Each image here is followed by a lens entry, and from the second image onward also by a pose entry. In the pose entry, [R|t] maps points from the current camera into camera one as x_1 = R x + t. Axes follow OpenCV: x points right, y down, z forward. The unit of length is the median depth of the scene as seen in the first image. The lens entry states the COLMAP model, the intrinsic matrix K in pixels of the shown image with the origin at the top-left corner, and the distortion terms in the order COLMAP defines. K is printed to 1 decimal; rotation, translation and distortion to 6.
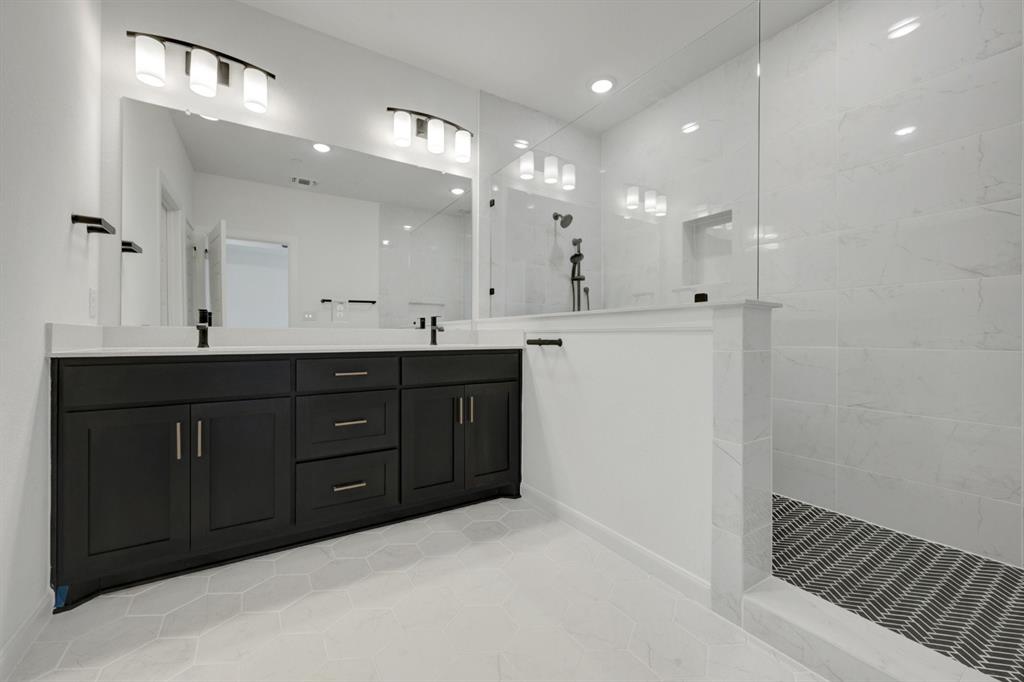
lens RADIAL K [[406.8, 0, 512.2], [0, 406.8, 334.8], [0, 0, 1]] dist [0.000900, -0.000031]
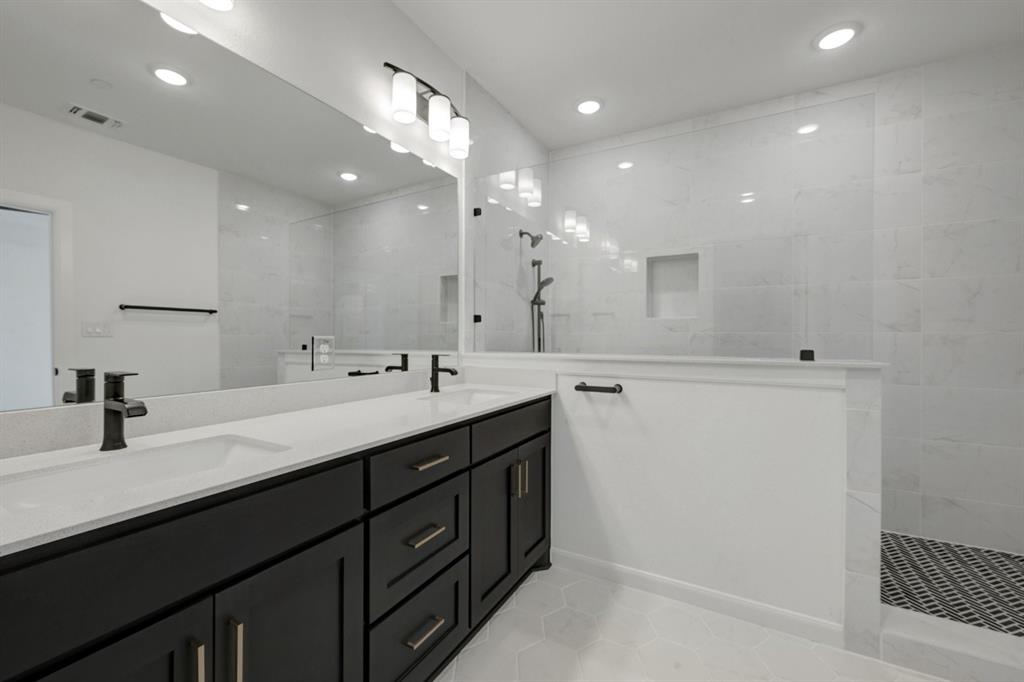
lens RADIAL K [[413.3, 0, 514.3], [0, 413.3, 337.2], [0, 0, 1]] dist [-0.001328, 0.000076]
pose [[0.880235, 0.000974, 0.474537, -0.469533], [-0.003618, 0.999983, 0.004659, -0.089101], [-0.474524, -0.005818, 0.880223, 0.270690]]
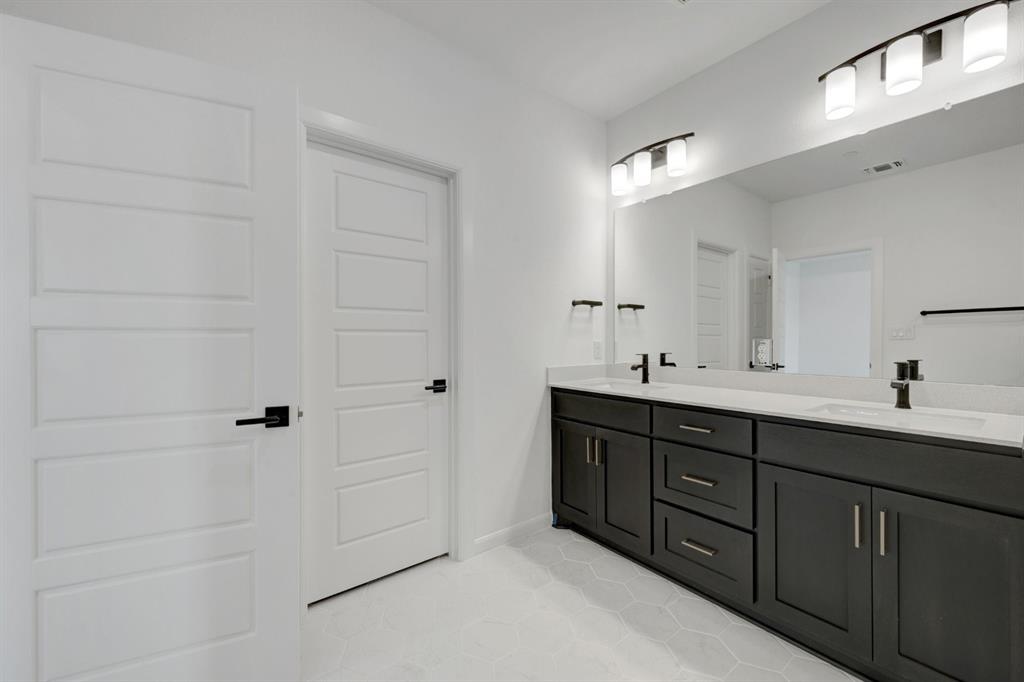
lens RADIAL K [[406.0, 0, 512.0], [0, 406.0, 341.0], [0, 0, 1]] dist [-0.000541, -0.000003]
pose [[0.094503, 0.002364, -0.995522, 0.395827], [0.008907, 0.999955, 0.003220, -0.090809], [0.995485, -0.009171, 0.094477, 0.386991]]
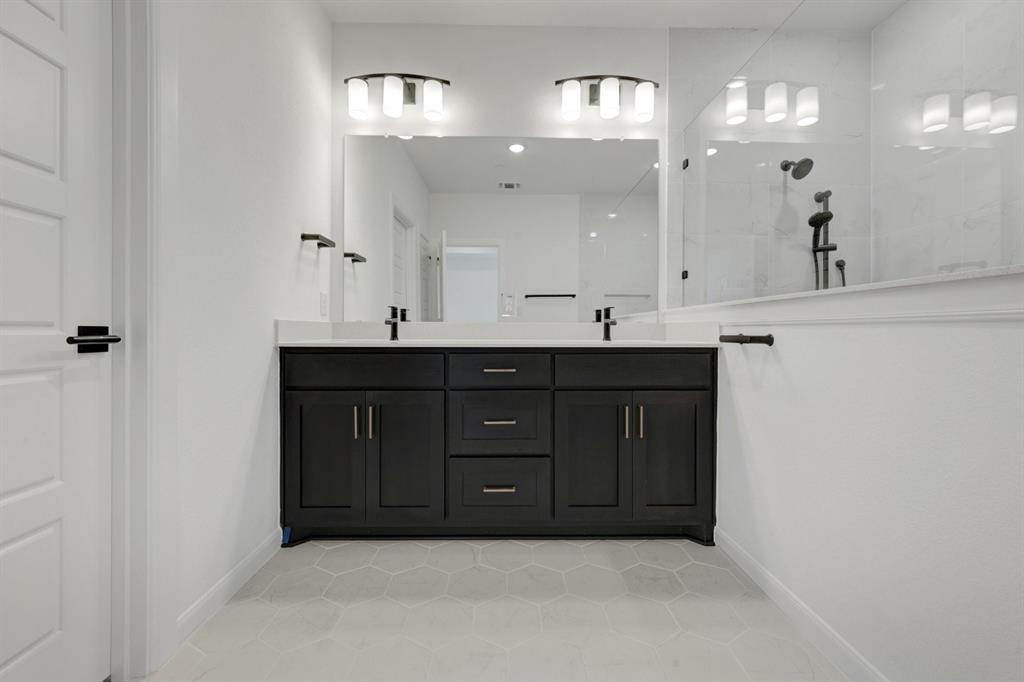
lens RADIAL K [[407.5, 0, 511.0], [0, 407.5, 331.1], [0, 0, 1]] dist [0.000591, -0.000089]
pose [[0.855256, 0.001978, -0.518203, 0.089430], [-0.000093, 0.999993, 0.003664, 0.001486], [0.518206, -0.003086, 0.855250, 0.166585]]
